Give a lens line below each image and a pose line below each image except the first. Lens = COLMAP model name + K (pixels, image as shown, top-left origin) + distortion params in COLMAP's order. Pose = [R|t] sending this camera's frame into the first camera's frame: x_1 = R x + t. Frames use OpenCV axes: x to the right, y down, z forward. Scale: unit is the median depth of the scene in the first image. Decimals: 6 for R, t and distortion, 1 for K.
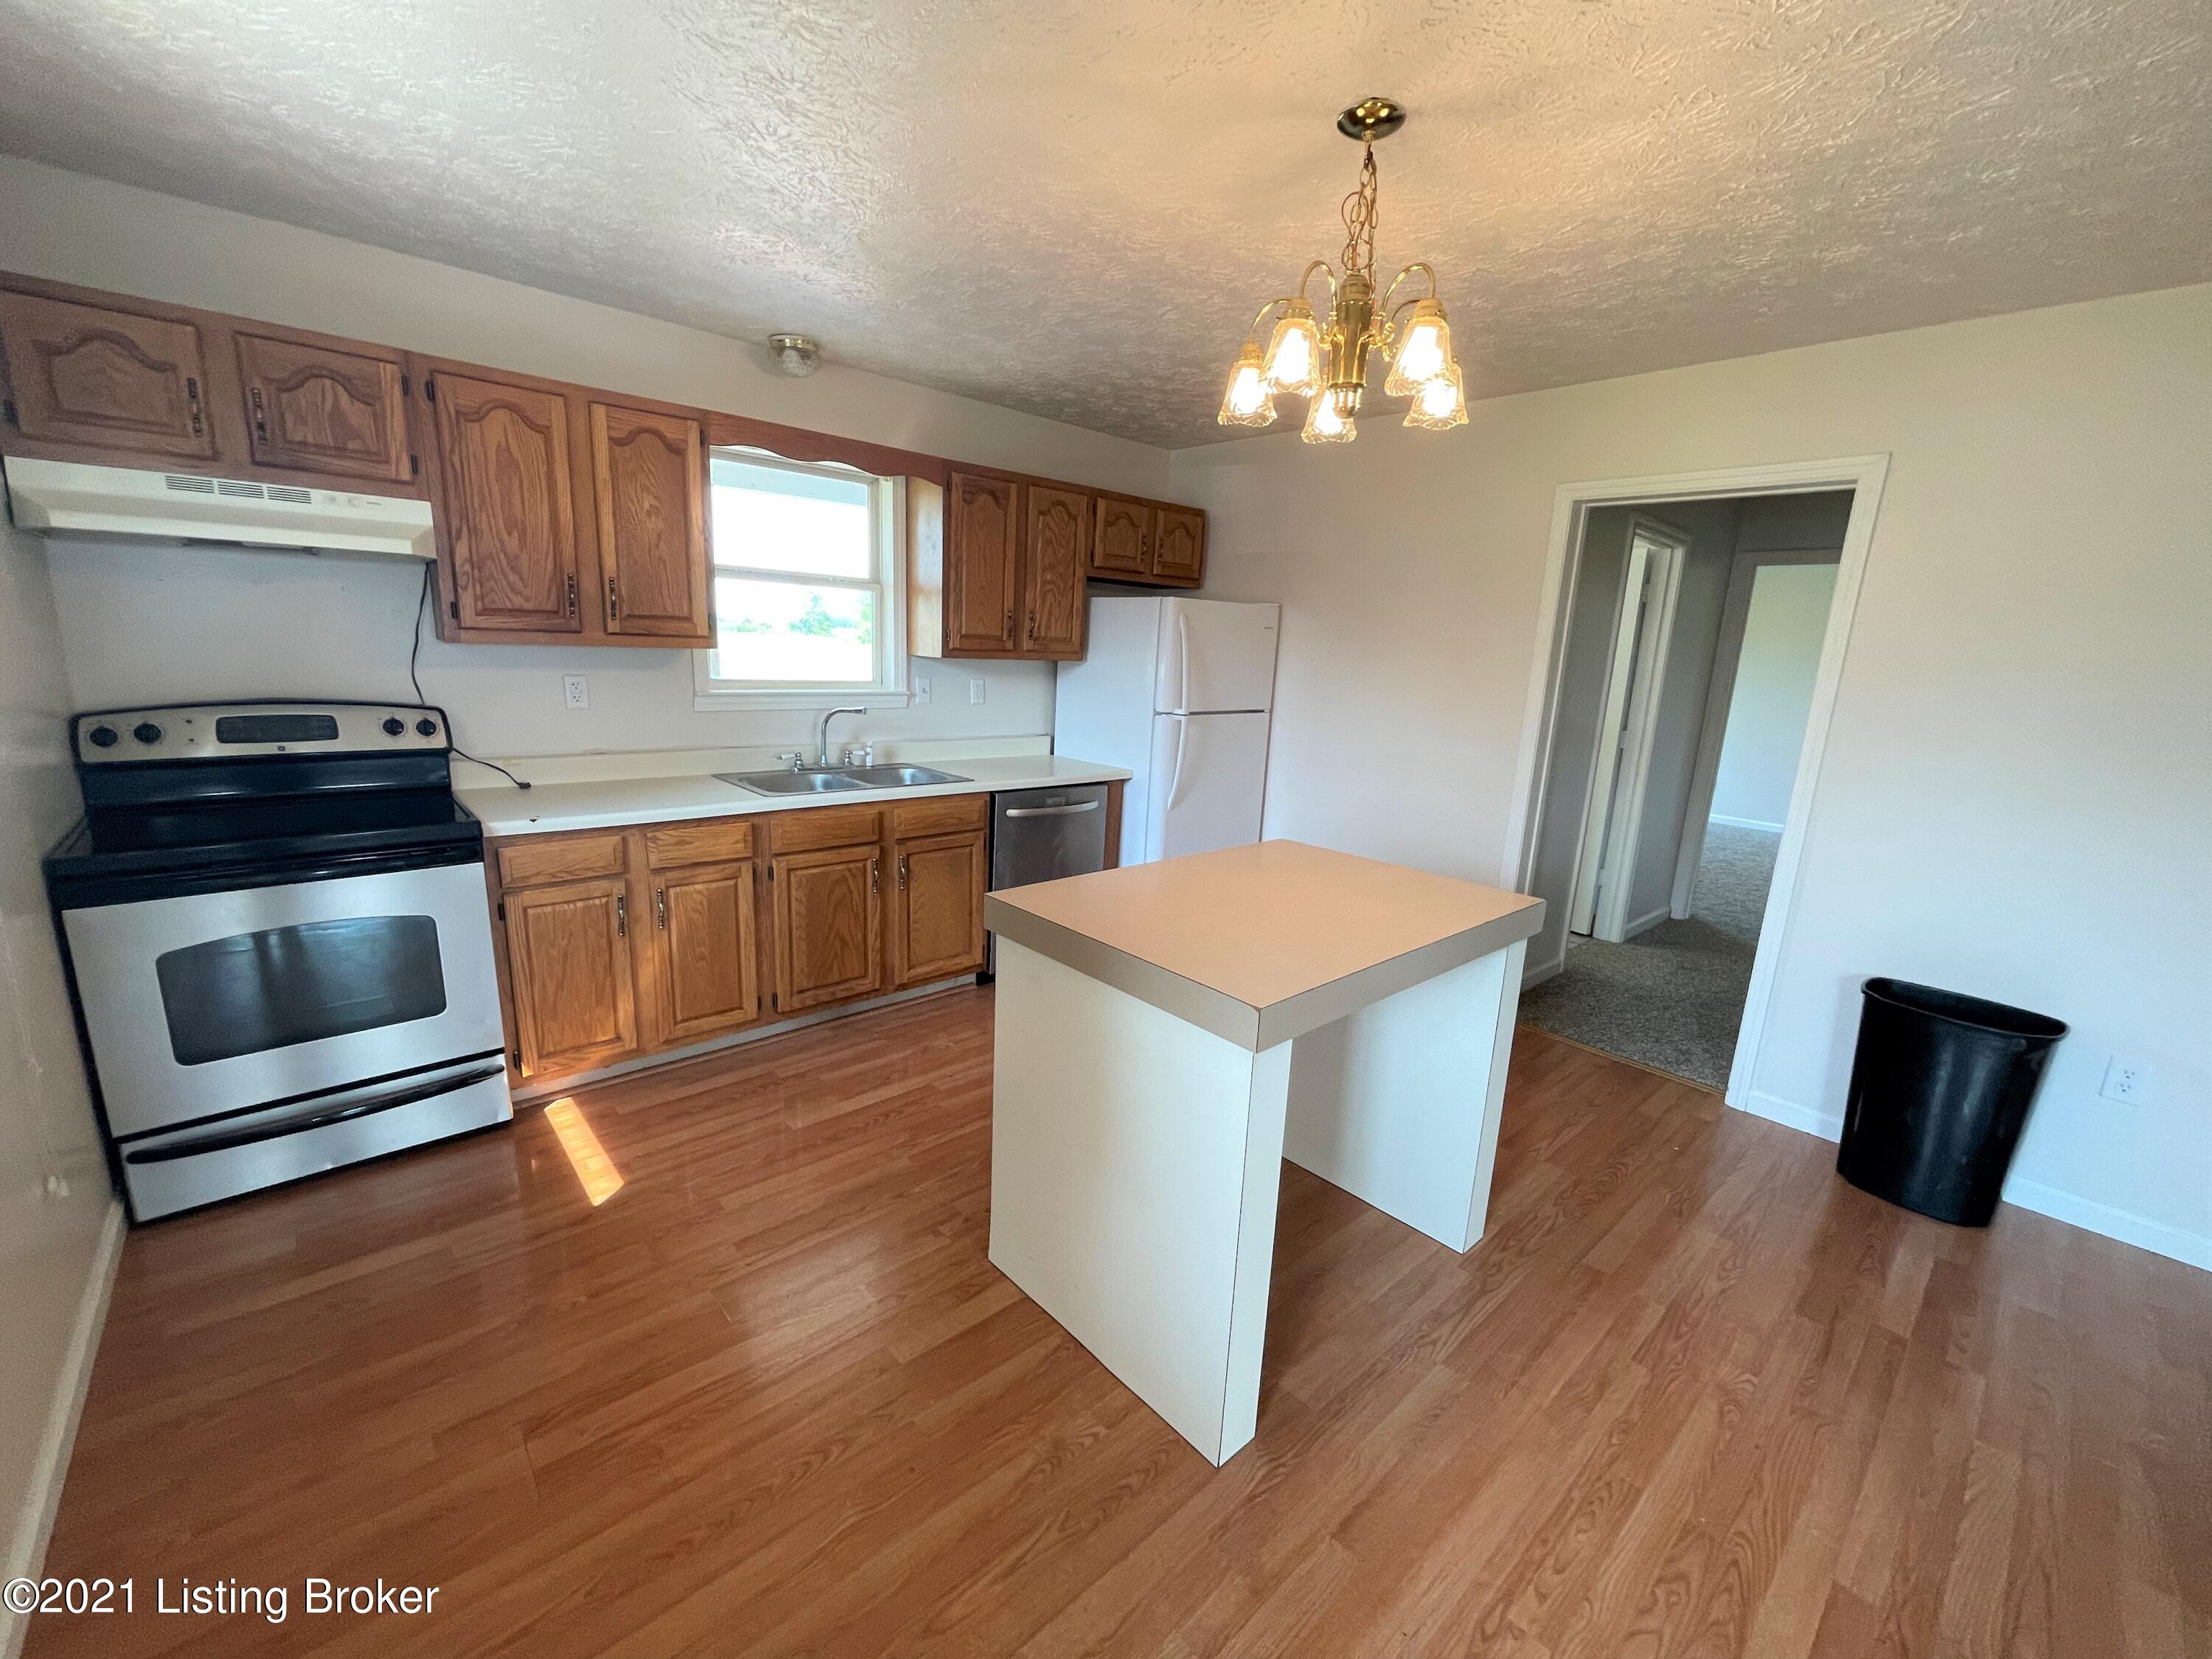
lens RADIAL K [[895.3, 0, 1106.0], [0, 895.3, 829.5], [0, 0, 1]] dist [-0.001222, 0.003326]
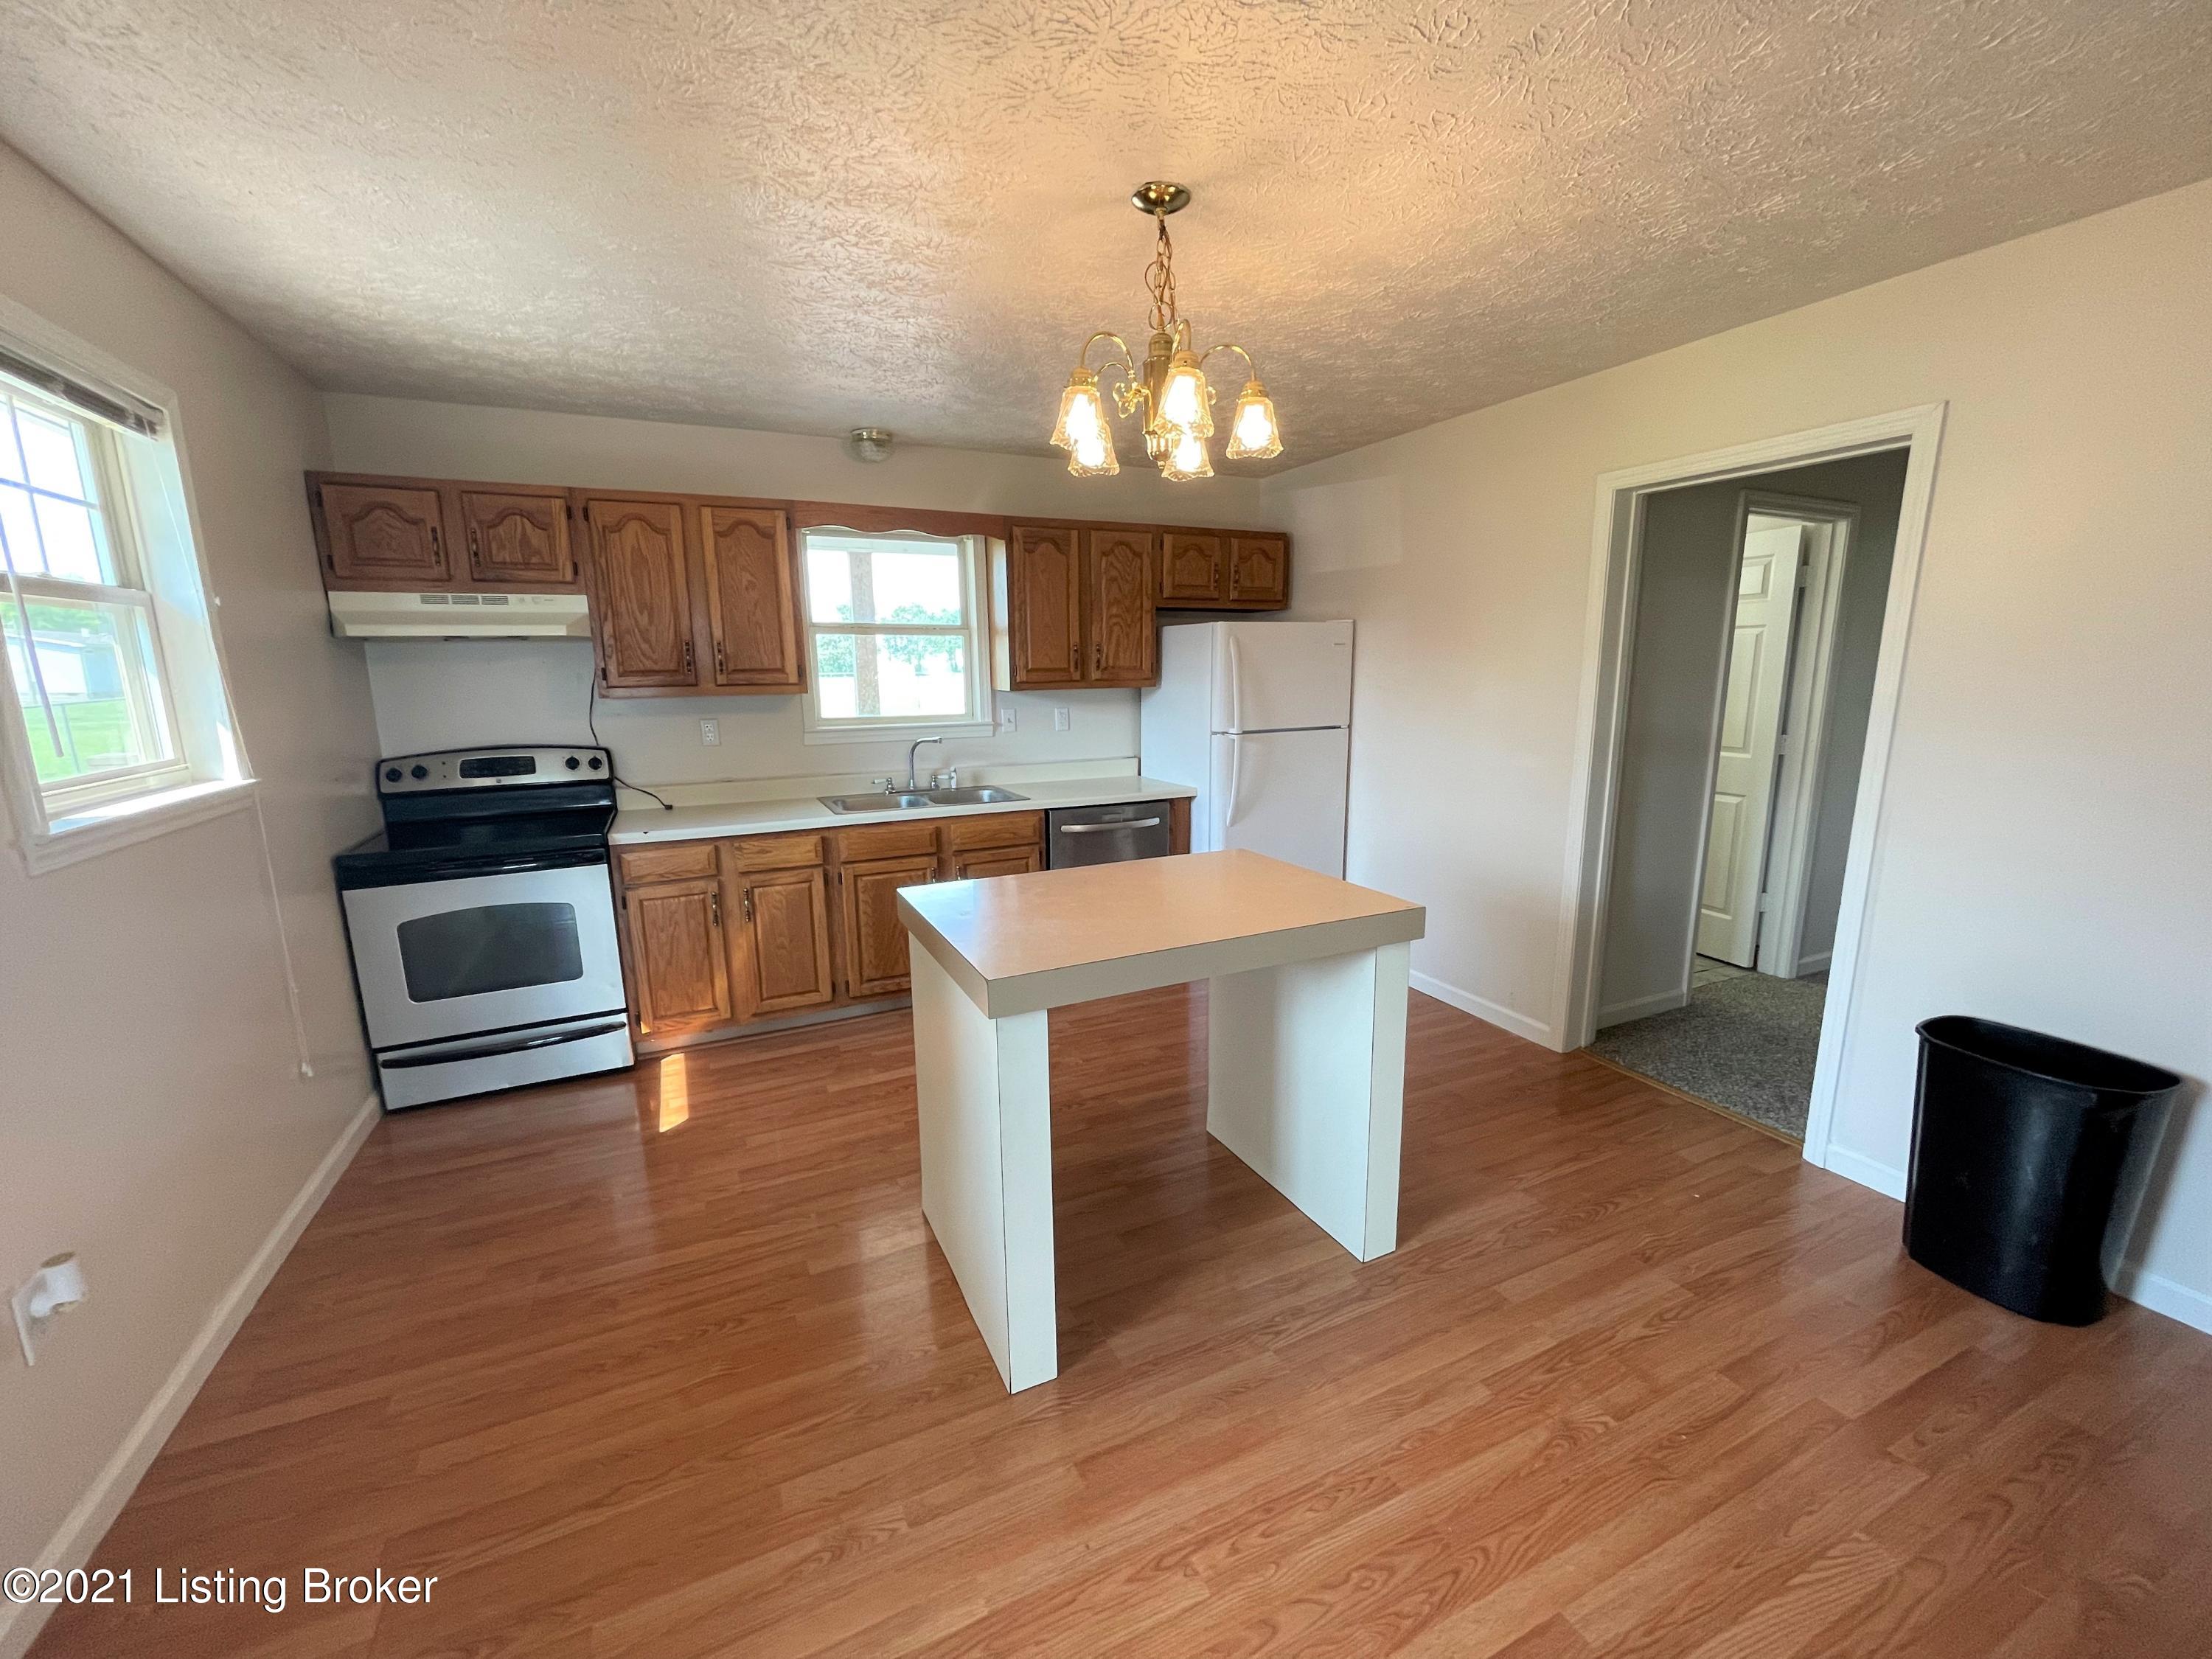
lens RADIAL K [[895.3, 0, 1106.0], [0, 895.3, 829.5], [0, 0, 1]] dist [-0.001222, 0.003326]
pose [[0.956939, -0.004253, -0.290257, 0.343933], [-0.004349, 0.999570, -0.028987, 0.018497], [0.290256, 0.029001, 0.956510, -0.042347]]
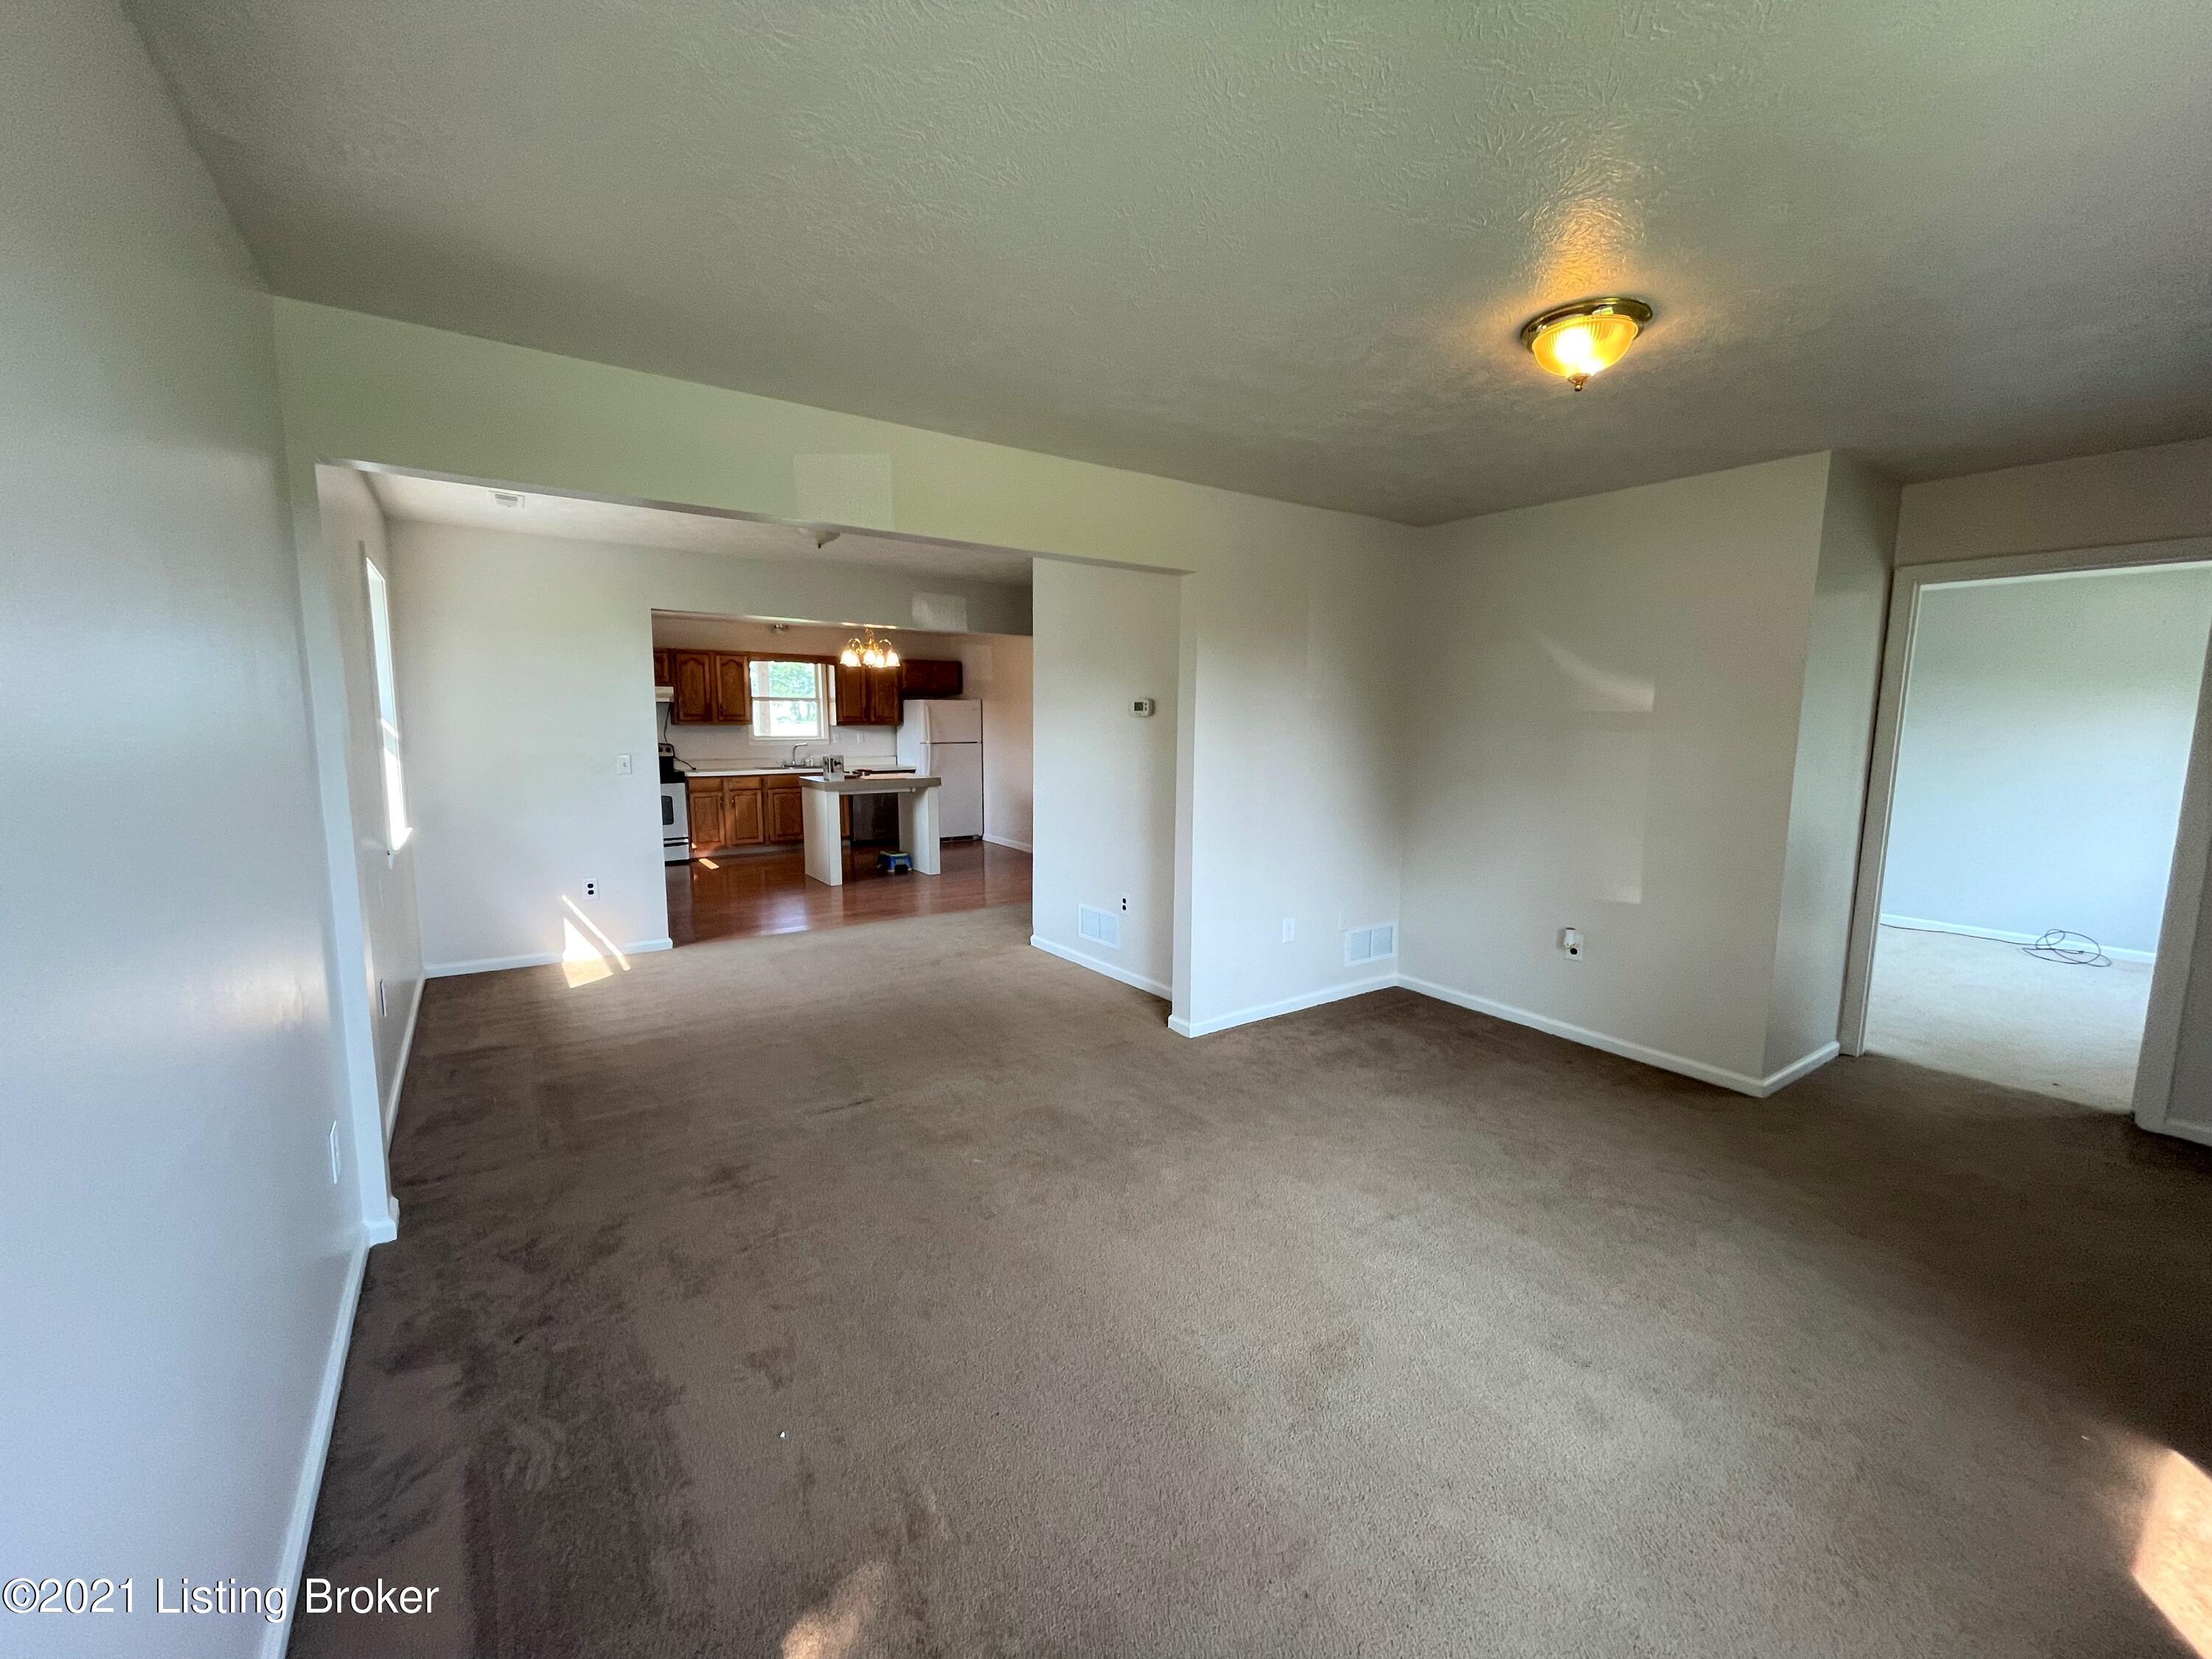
lens RADIAL K [[886.4, 0, 1106.0], [0, 886.4, 829.5], [0, 0, 1]] dist [0.000144, 0.000003]
pose [[0.991830, -0.026697, -0.124739, 1.300191], [0.015864, 0.996078, -0.087047, 0.505746], [0.126573, 0.084357, 0.988364, -2.089675]]
